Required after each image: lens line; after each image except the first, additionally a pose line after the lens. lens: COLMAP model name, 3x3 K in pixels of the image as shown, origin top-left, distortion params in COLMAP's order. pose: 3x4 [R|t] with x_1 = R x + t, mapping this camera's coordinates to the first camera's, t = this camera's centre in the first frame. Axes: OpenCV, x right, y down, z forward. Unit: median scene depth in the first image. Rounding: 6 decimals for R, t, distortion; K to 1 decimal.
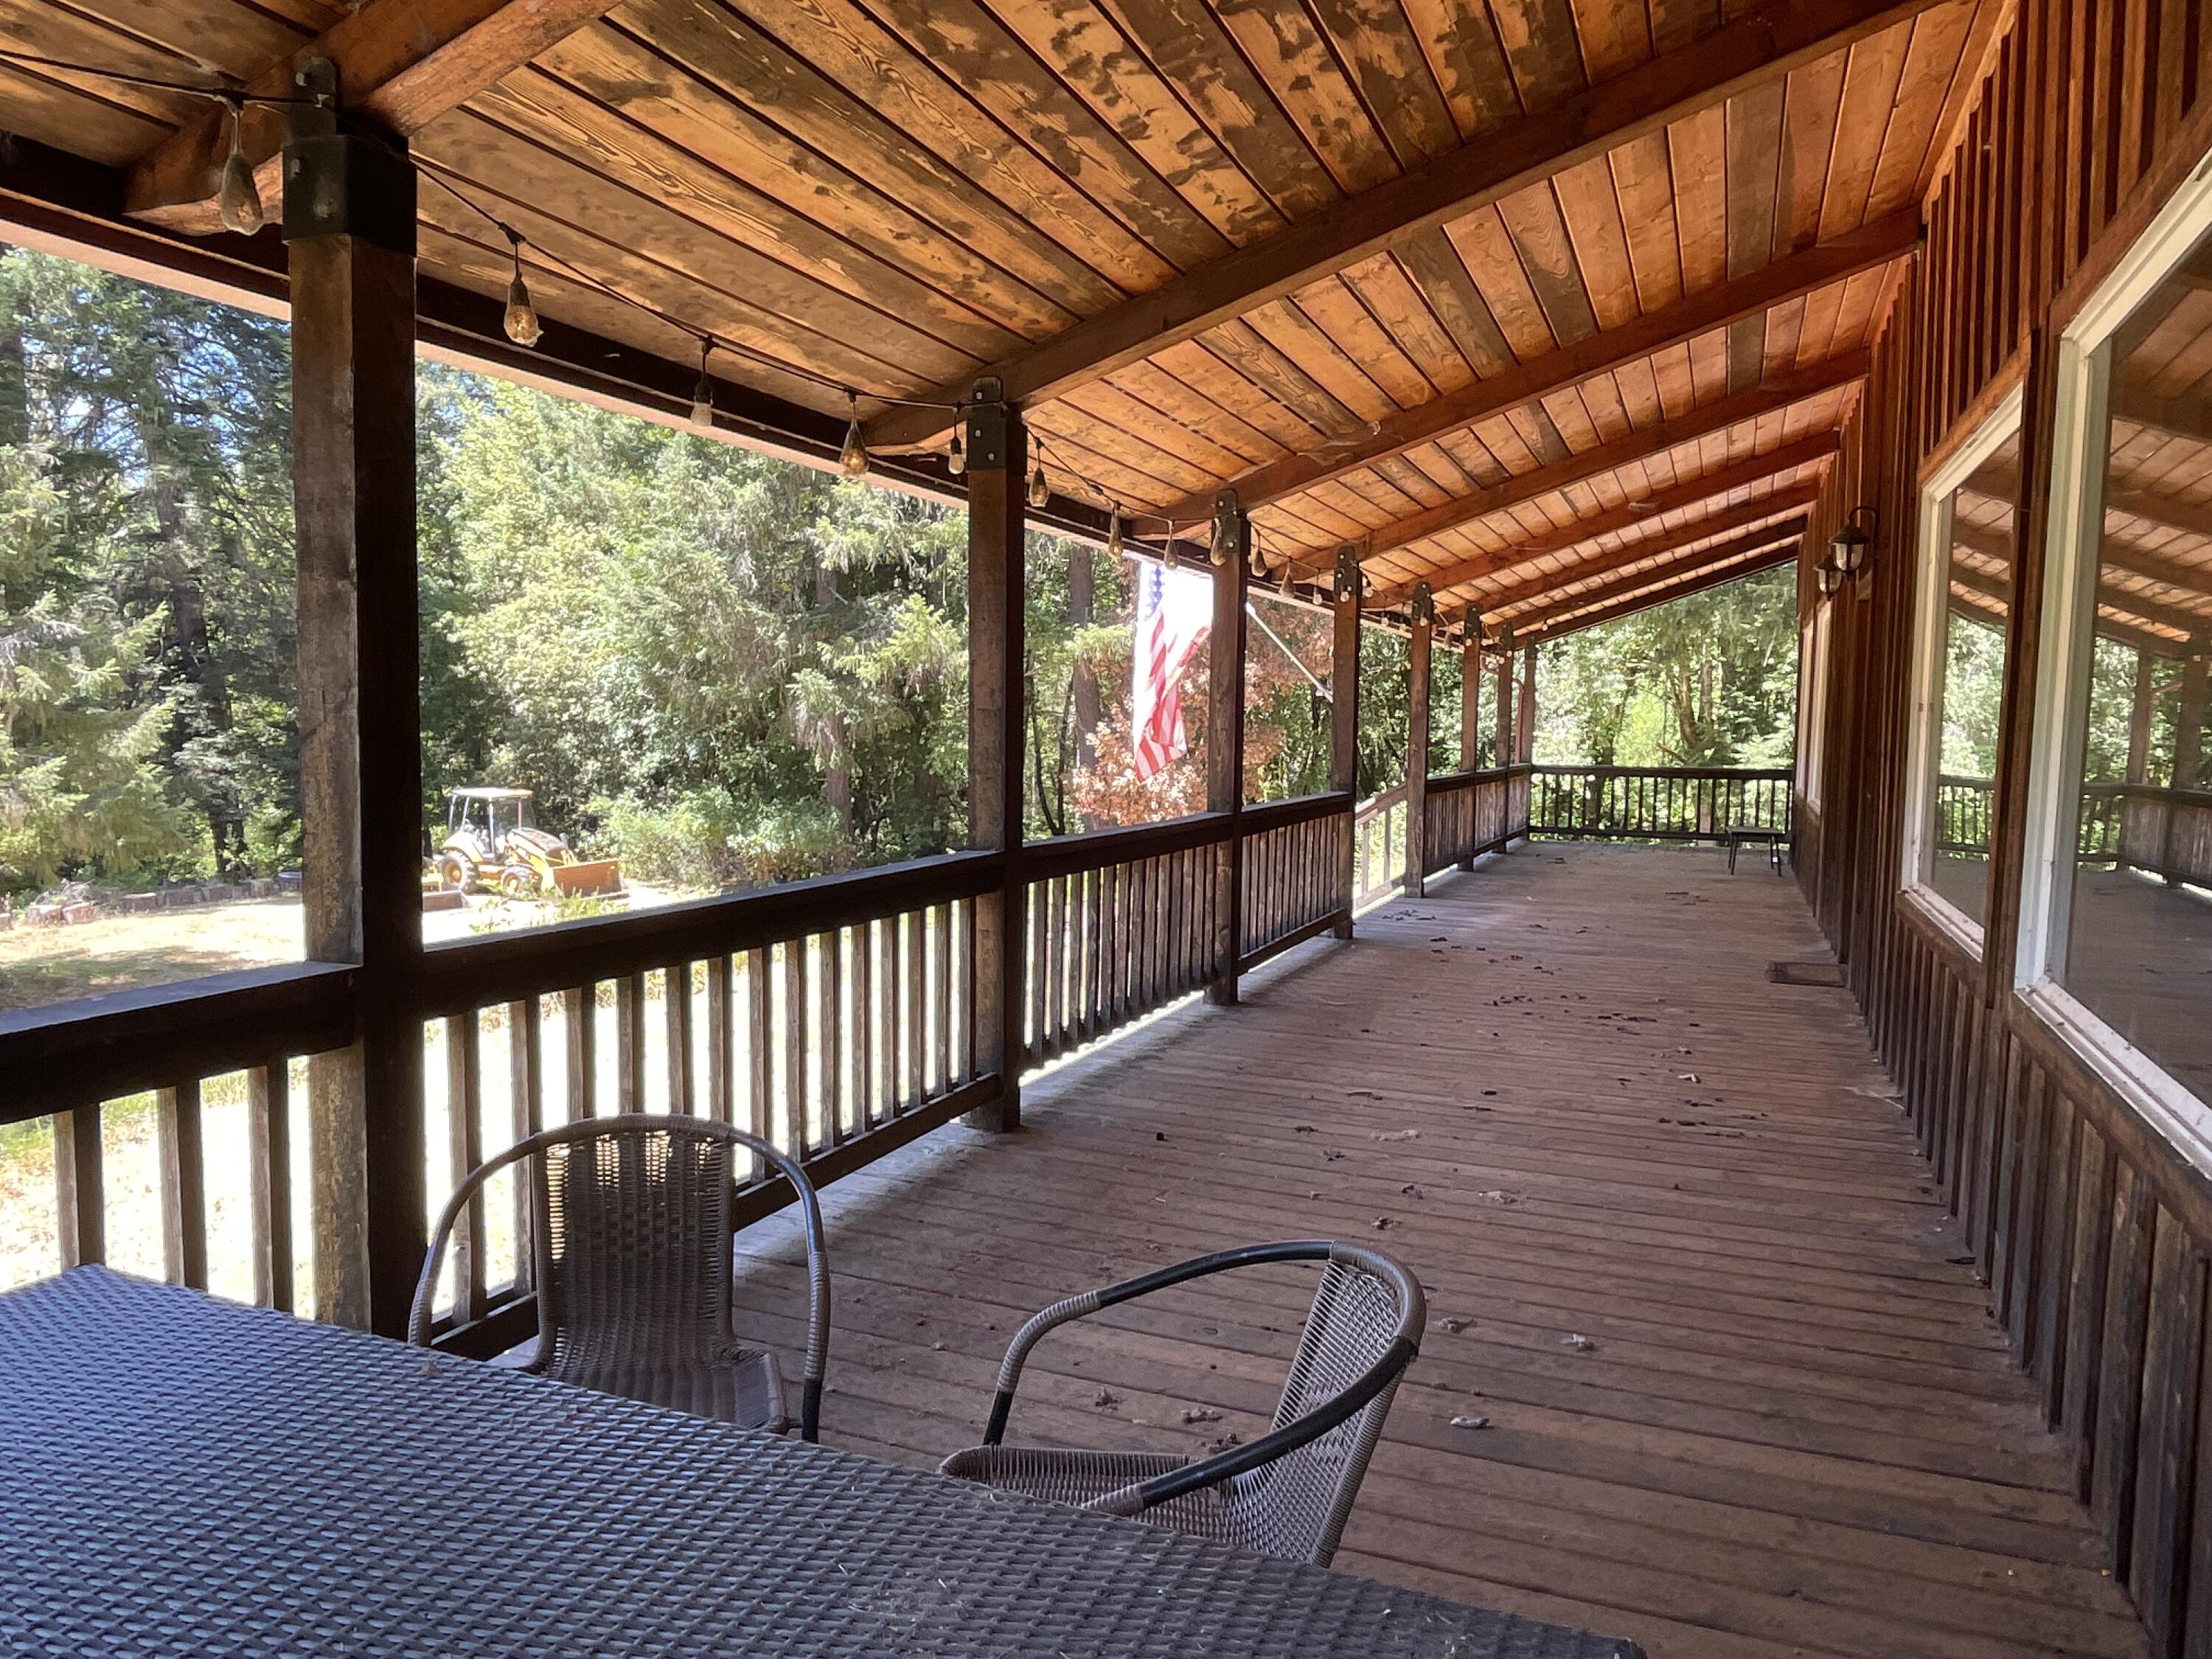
lens RADIAL K [[1530.8, 0, 1106.0], [0, 1530.8, 829.5], [0, 0, 1]] dist [0.003022, -0.005502]
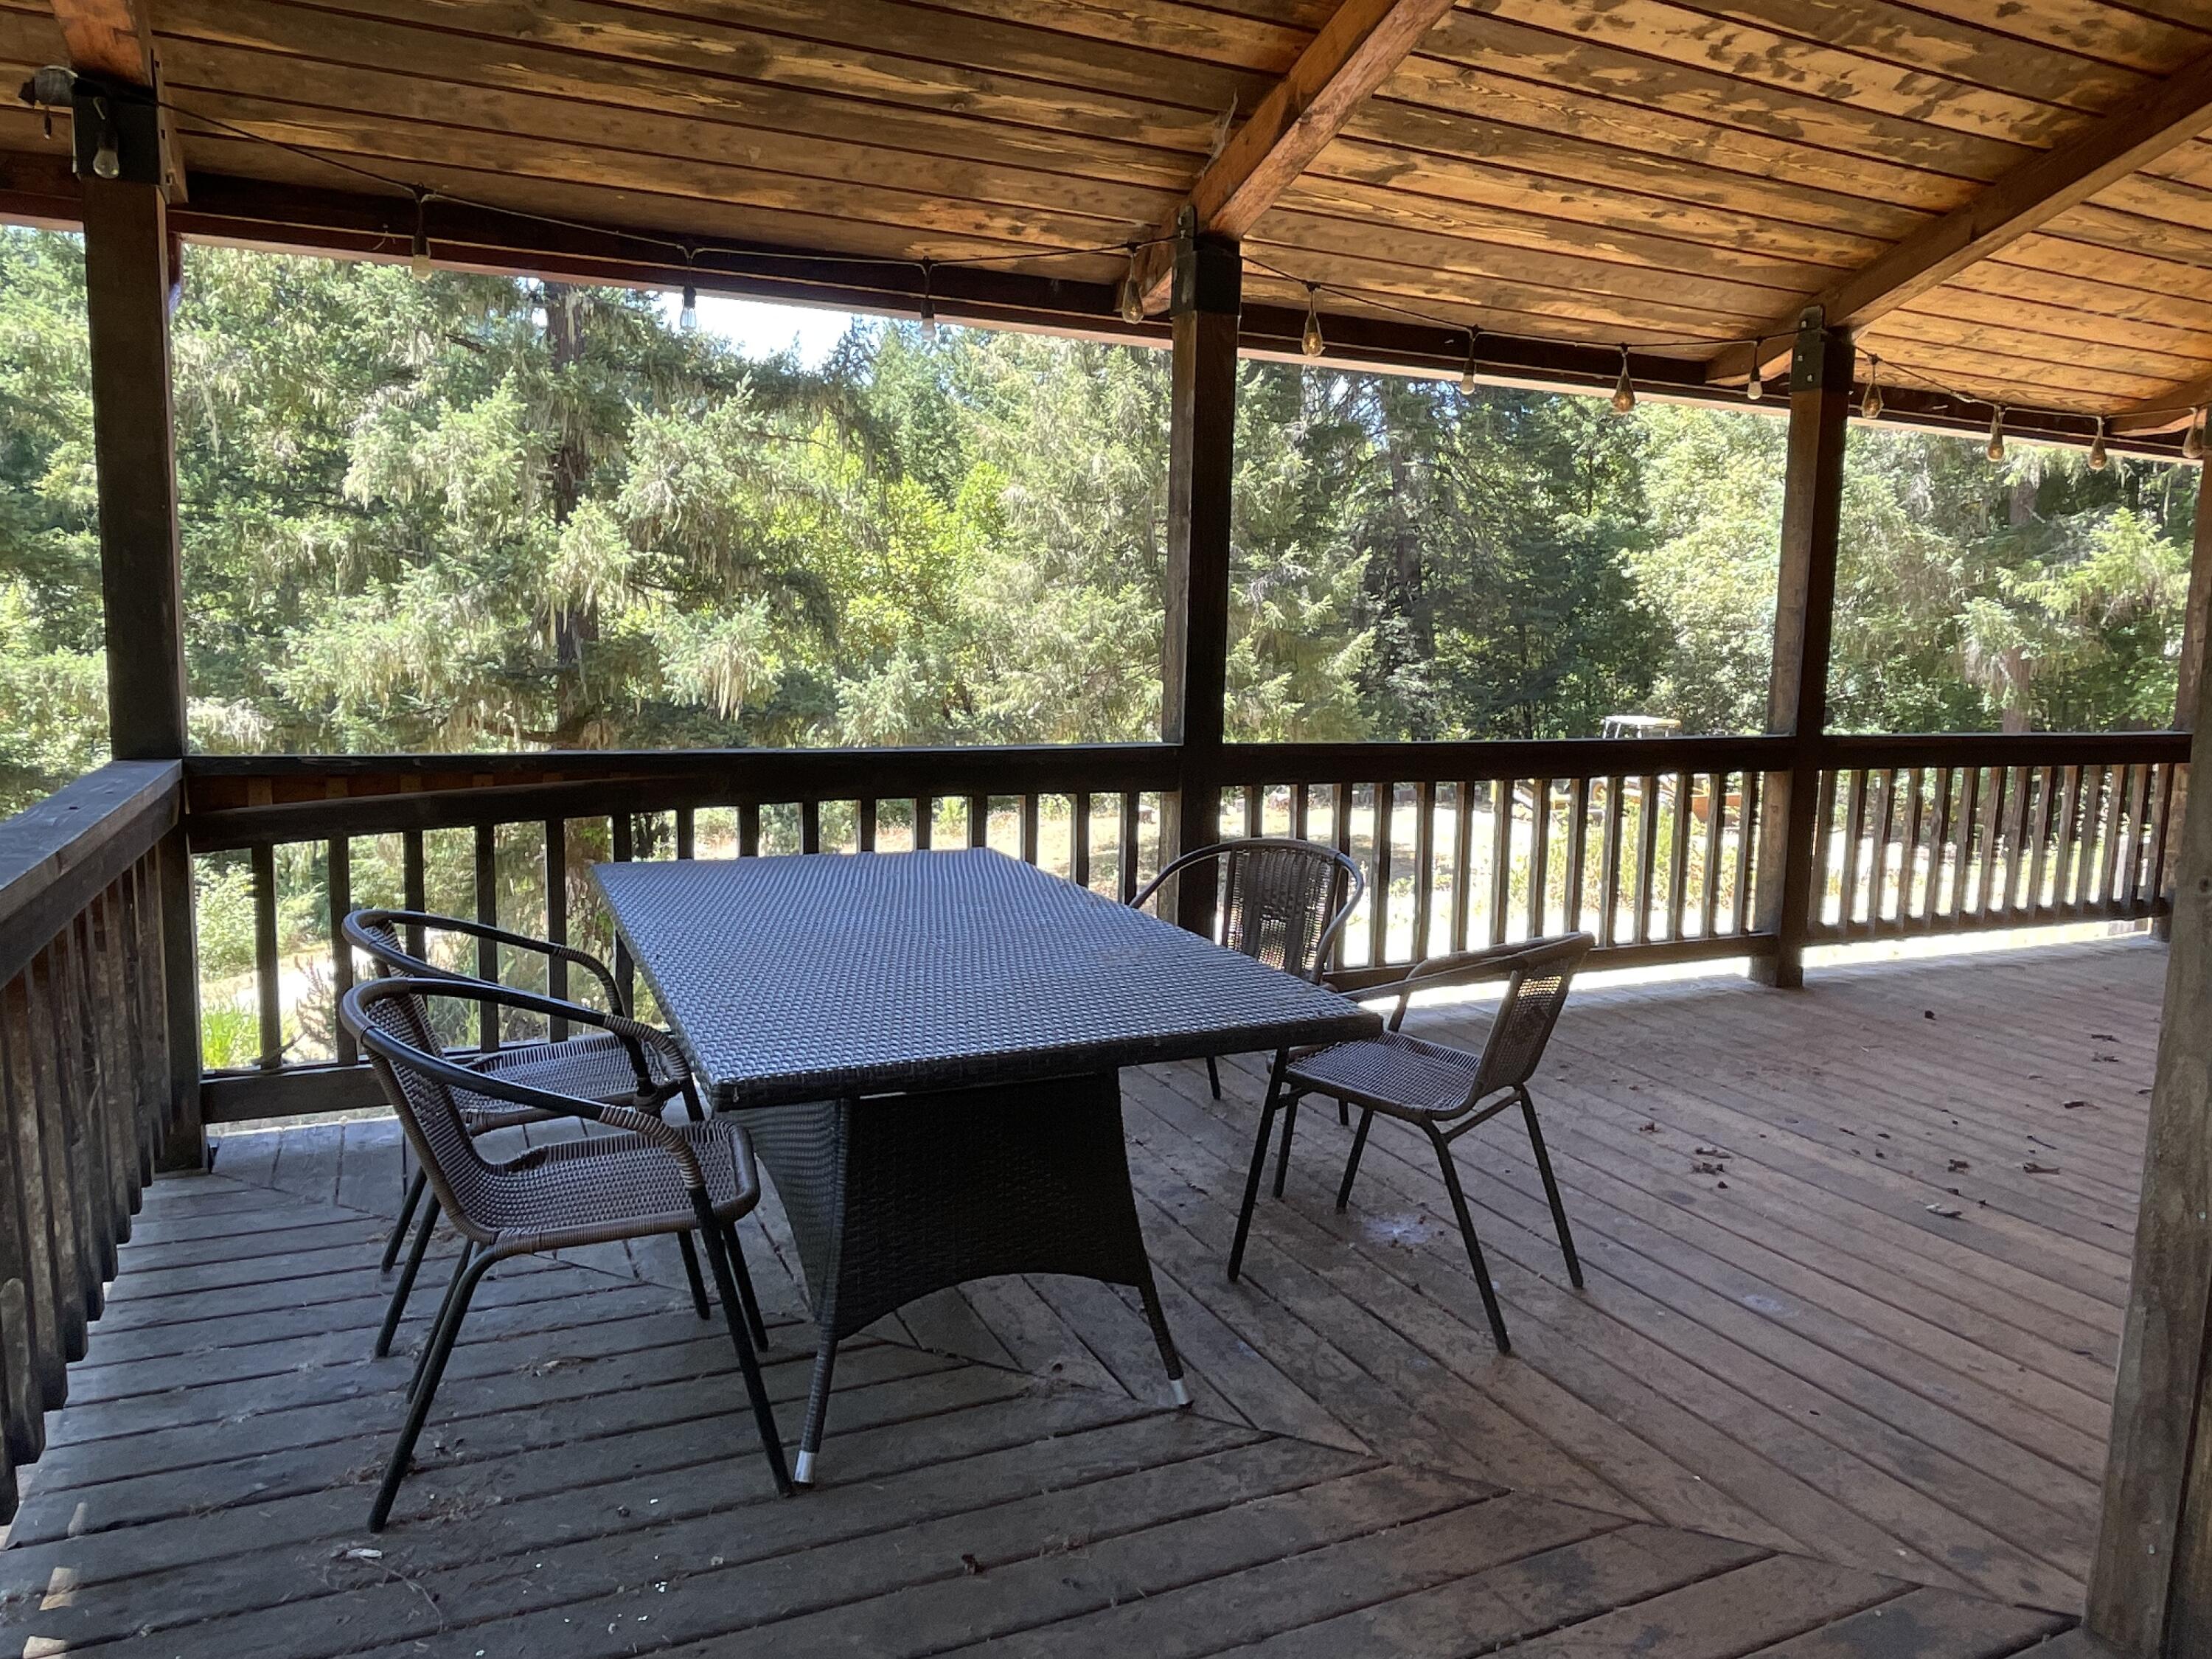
lens RADIAL K [[1530.8, 0, 1106.0], [0, 1530.8, 829.5], [0, 0, 1]] dist [0.003022, -0.005502]
pose [[0.735735, 0.089608, -0.671315, 0.044868], [-0.062210, 0.995960, 0.064763, 0.005755], [0.674406, -0.005886, 0.738337, -0.023113]]
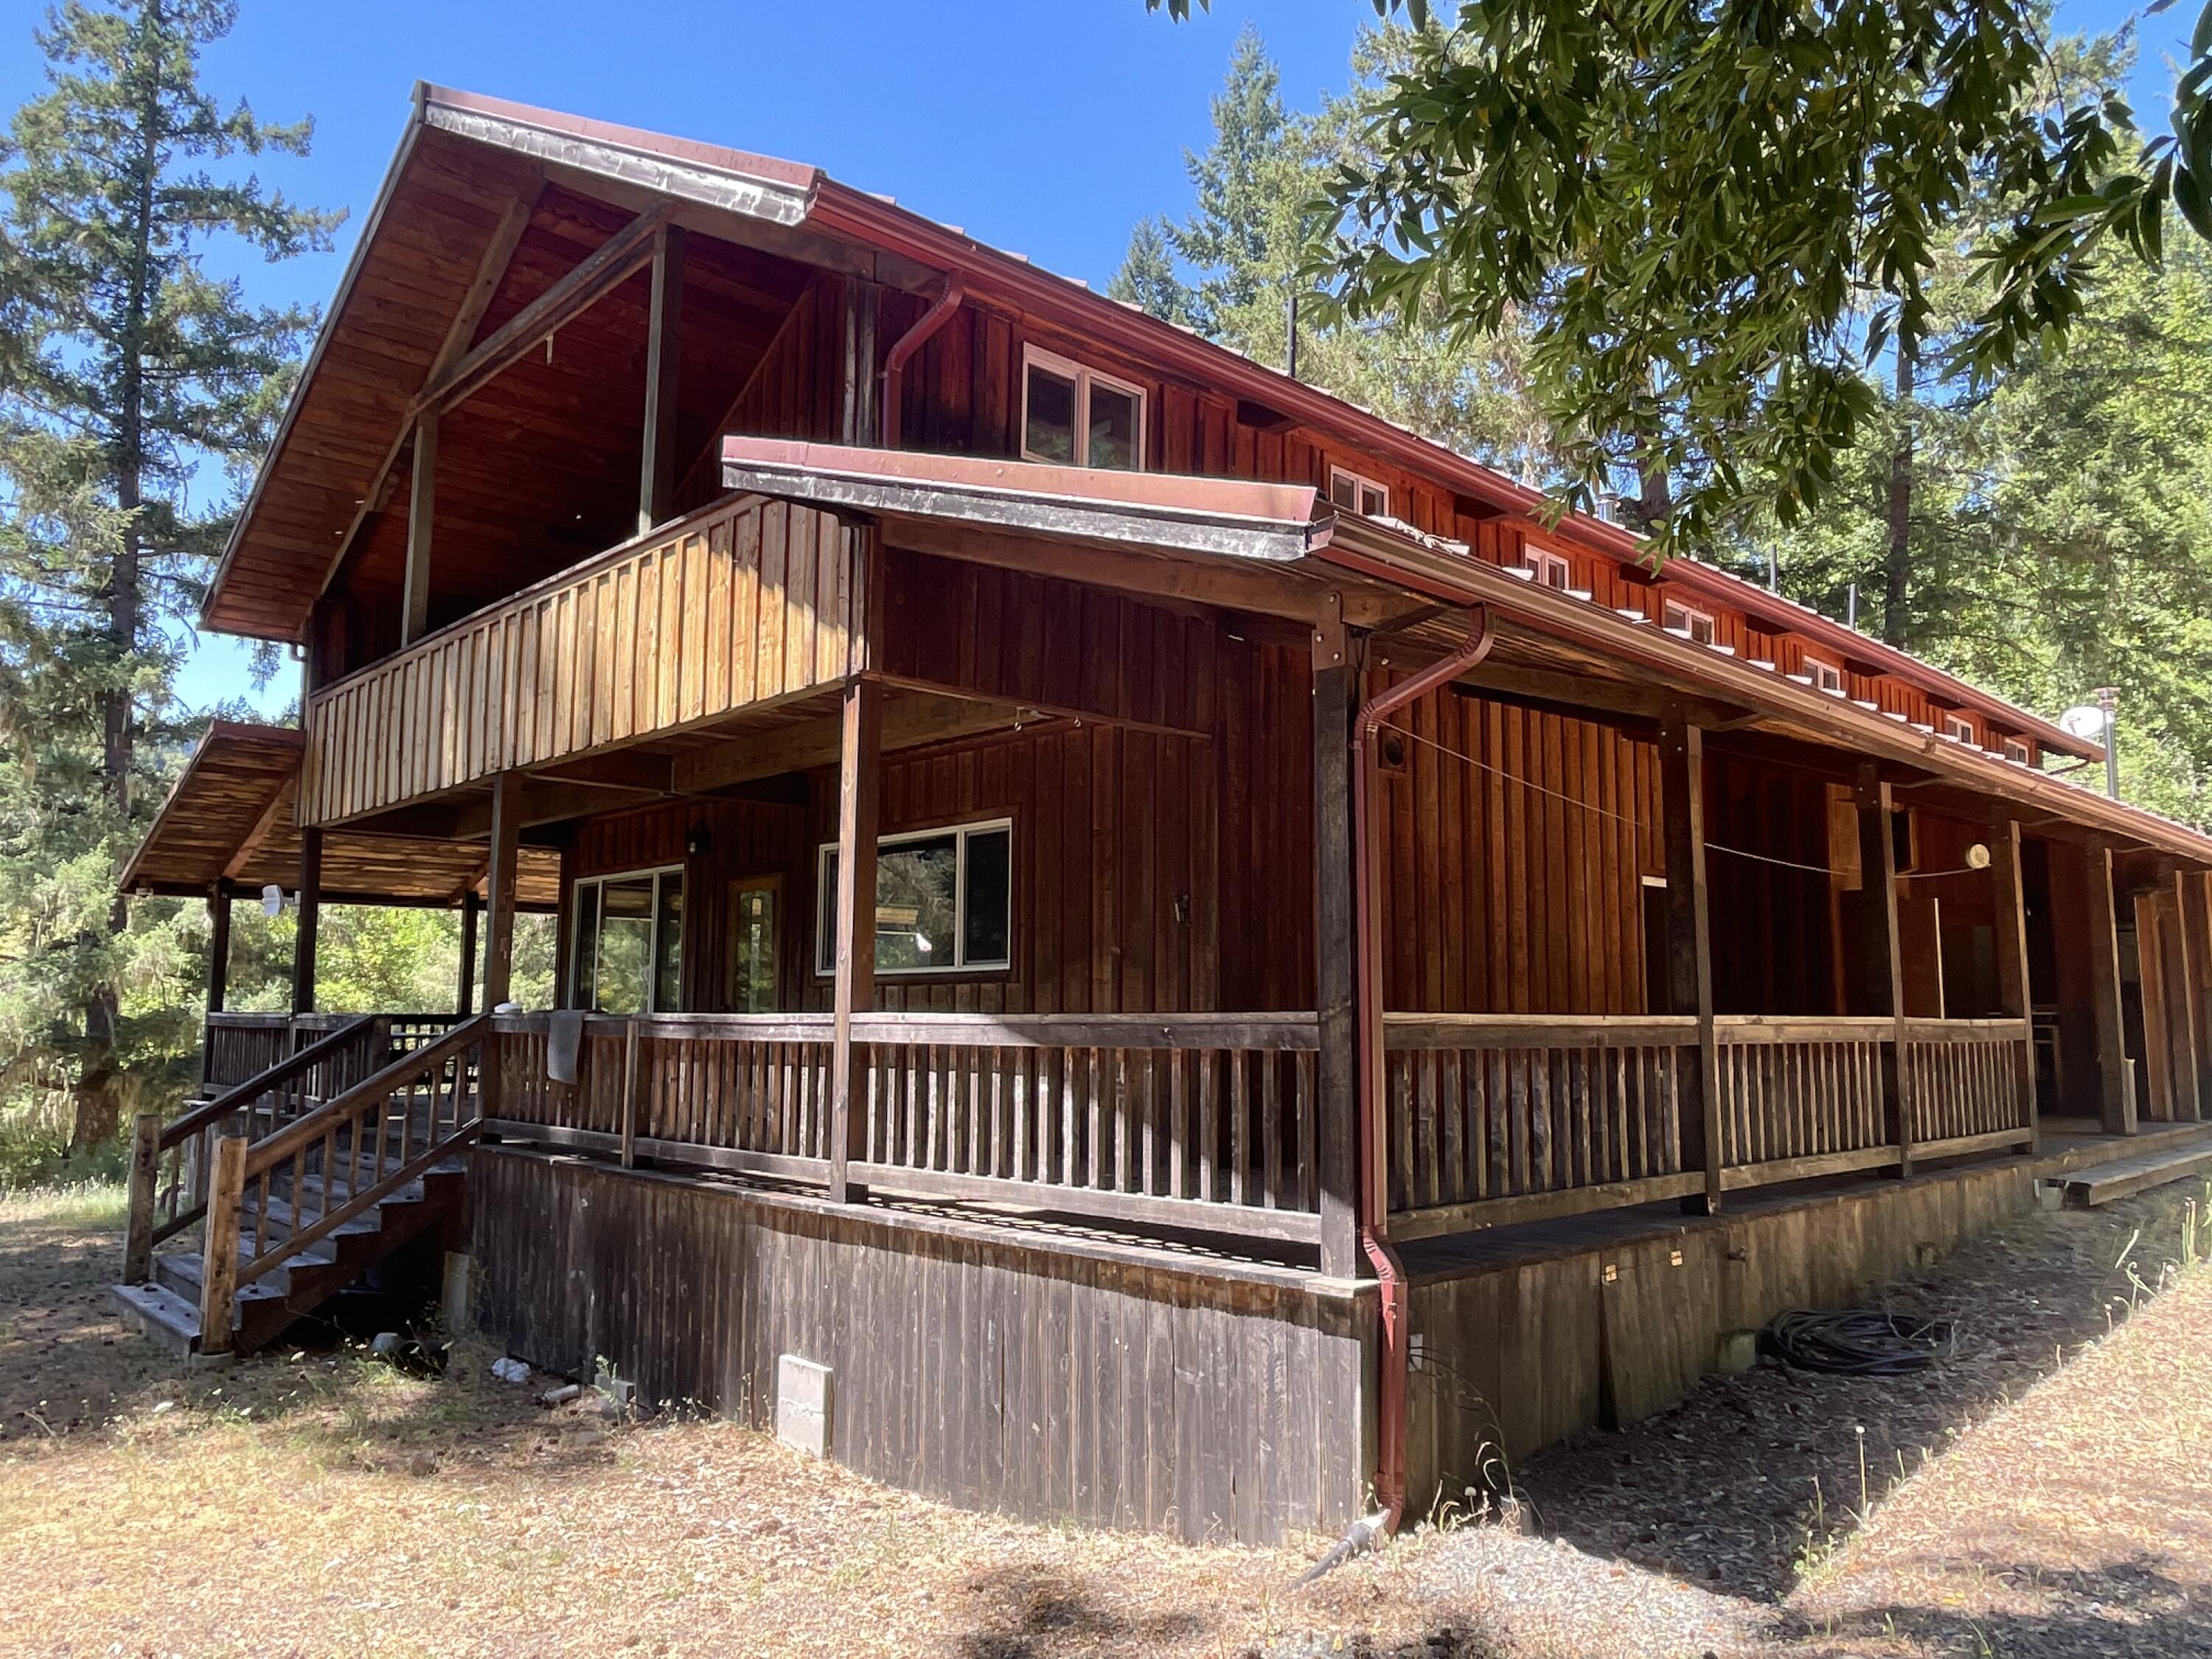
lens RADIAL K [[1530.8, 0, 1106.0], [0, 1530.8, 829.5], [0, 0, 1]] dist [0.003022, -0.005502]
pose [[0.913363, -0.057698, -0.403036, 0.420852], [-0.024396, 0.980374, -0.195634, 0.045257], [0.406414, 0.188517, 0.894030, -0.353884]]
